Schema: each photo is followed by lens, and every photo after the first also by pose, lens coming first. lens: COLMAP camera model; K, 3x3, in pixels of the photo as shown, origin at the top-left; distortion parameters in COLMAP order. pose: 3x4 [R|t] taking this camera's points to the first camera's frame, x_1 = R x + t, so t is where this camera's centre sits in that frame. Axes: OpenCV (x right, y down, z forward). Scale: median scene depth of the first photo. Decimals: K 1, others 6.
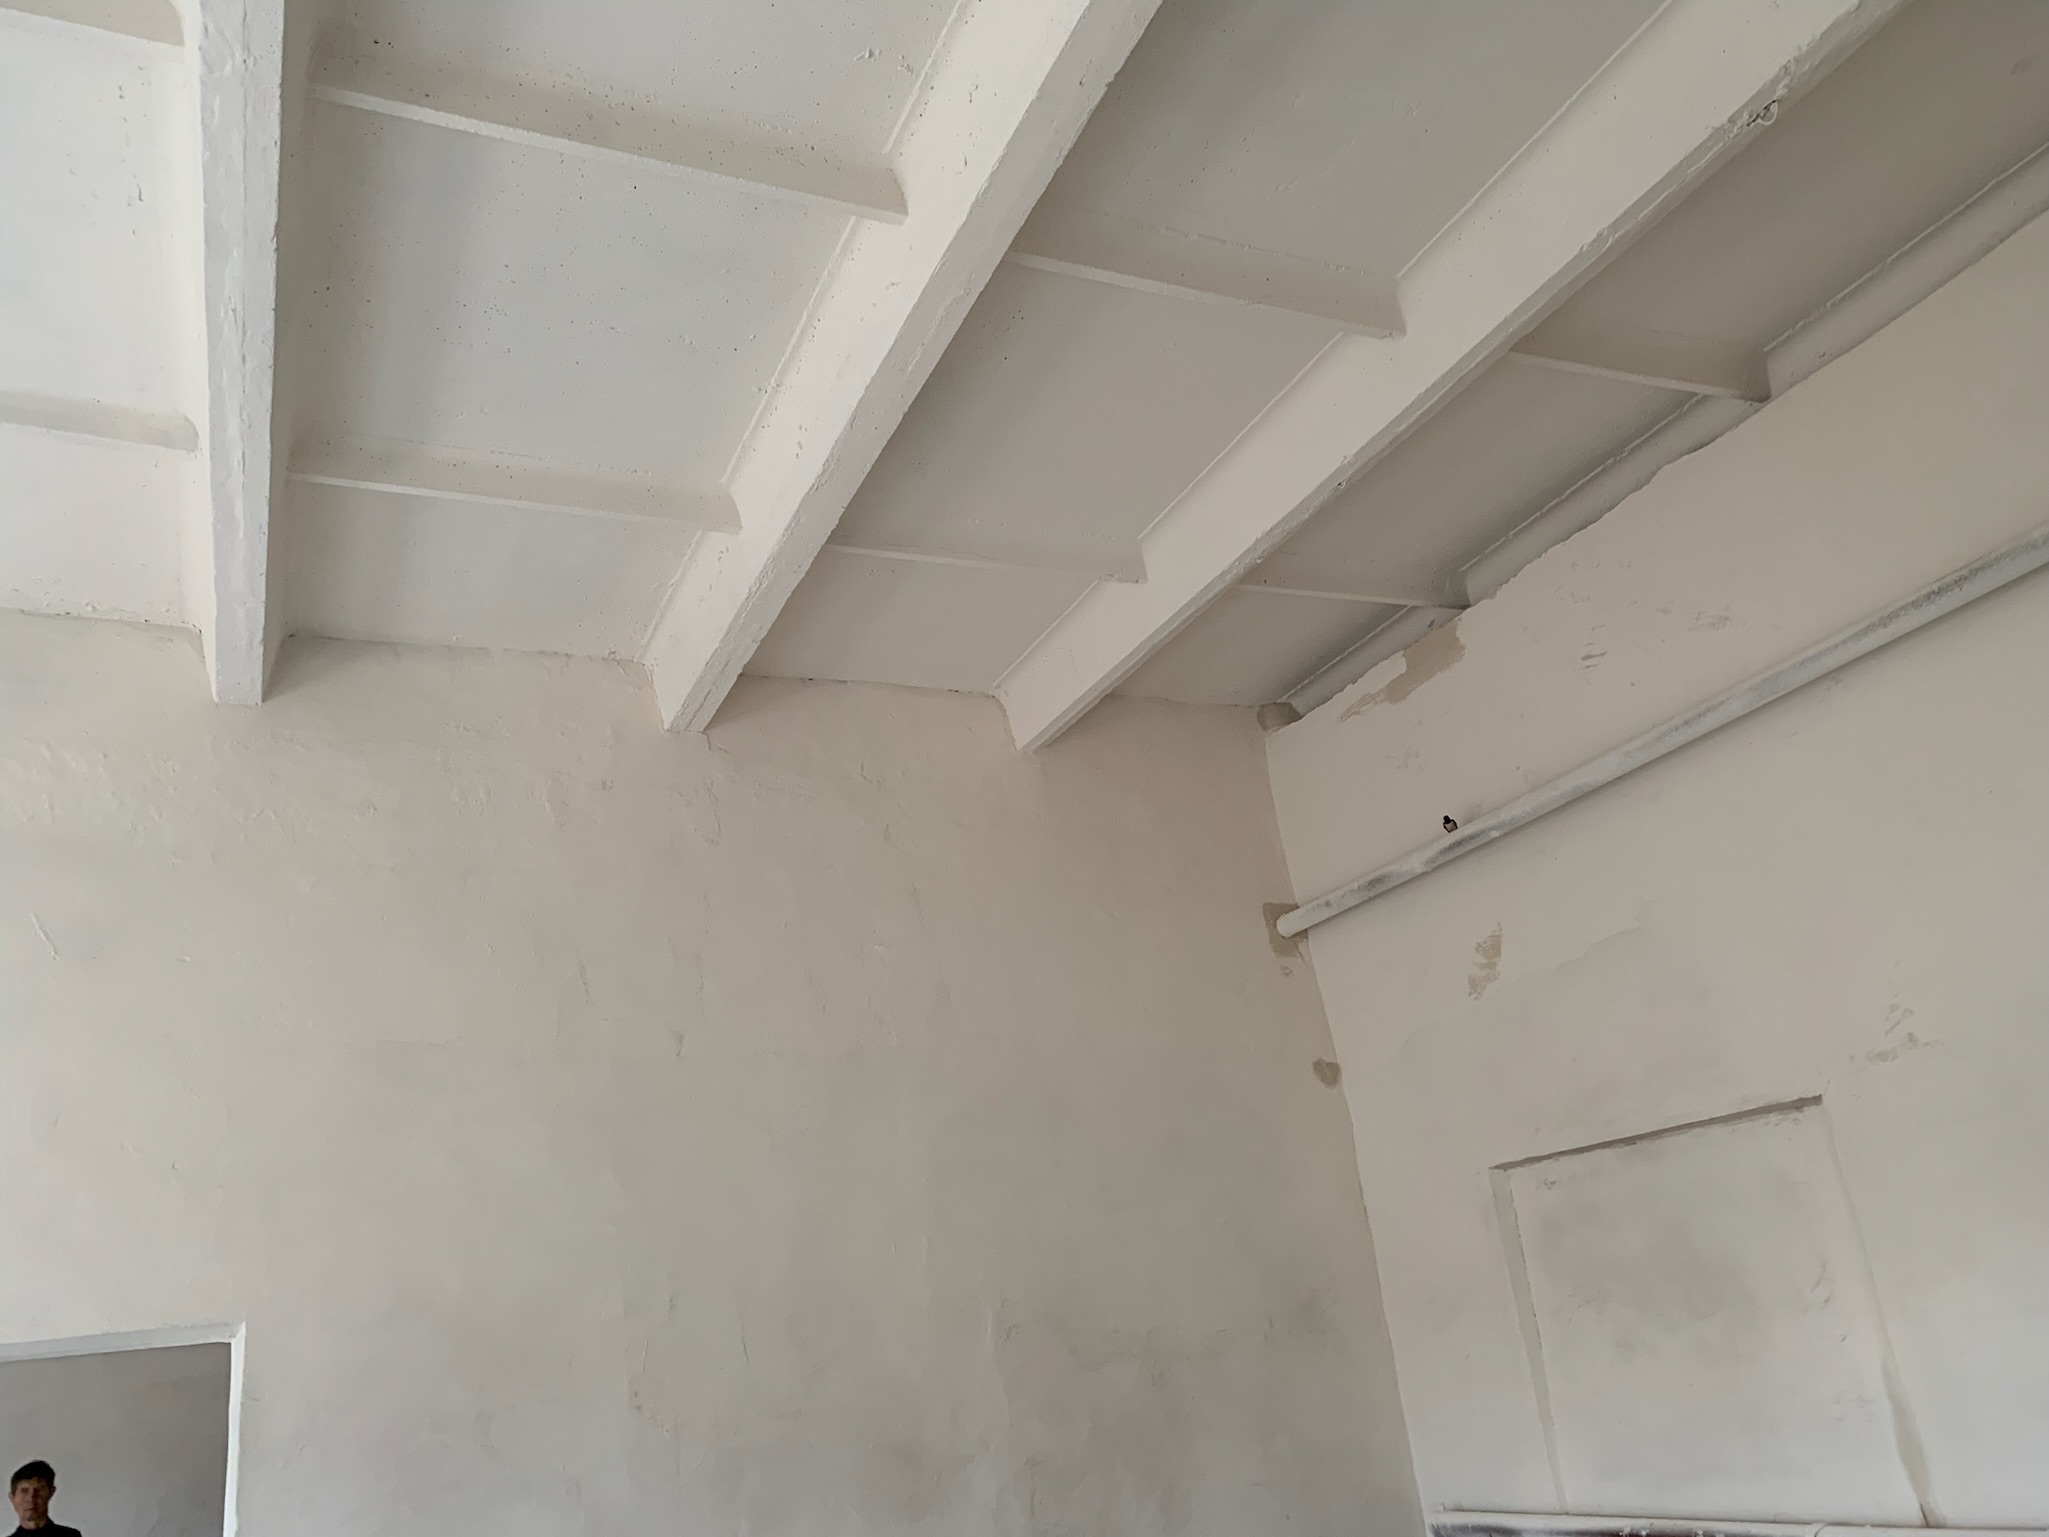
lens RADIAL K [[1589.1, 0, 985.5], [0, 1589.1, 750.2], [0, 0, 1]] dist [0.034555, -0.005783]
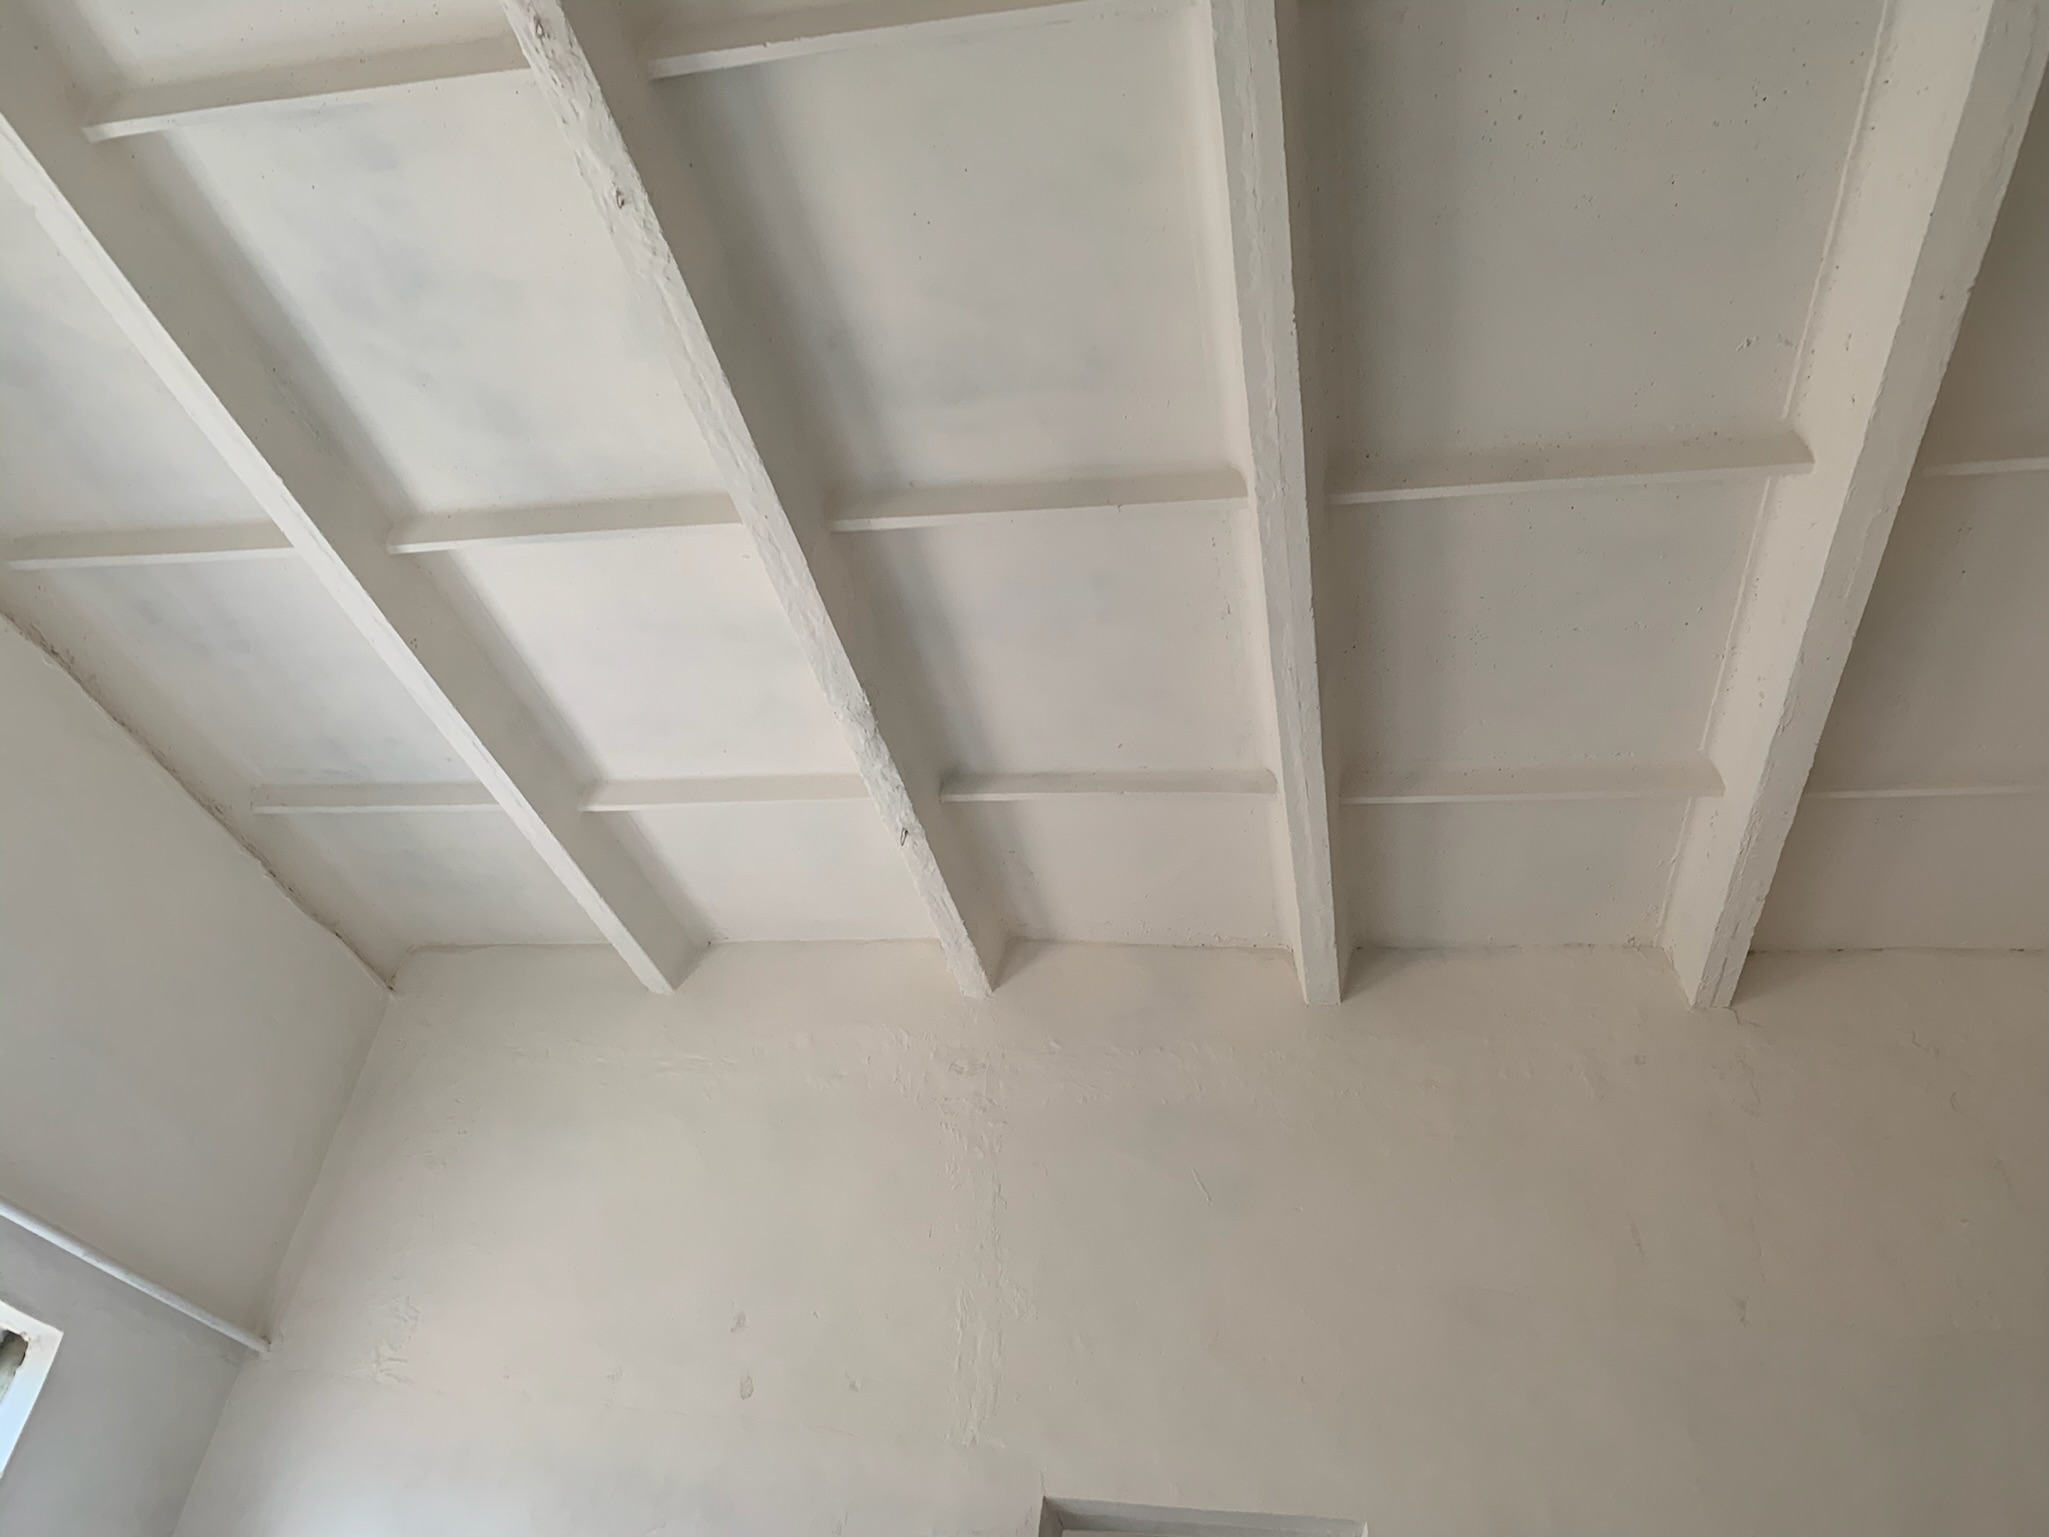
lens RADIAL K [[1560.9, 0, 1021.1], [0, 1560.9, 821.7], [0, 0, 1]] dist [0.033642, -0.004380]
pose [[0.800292, -0.158106, -0.578390, 0.080258], [0.023291, 0.972079, -0.233496, 0.122308], [0.599158, 0.173394, 0.781629, -0.132072]]
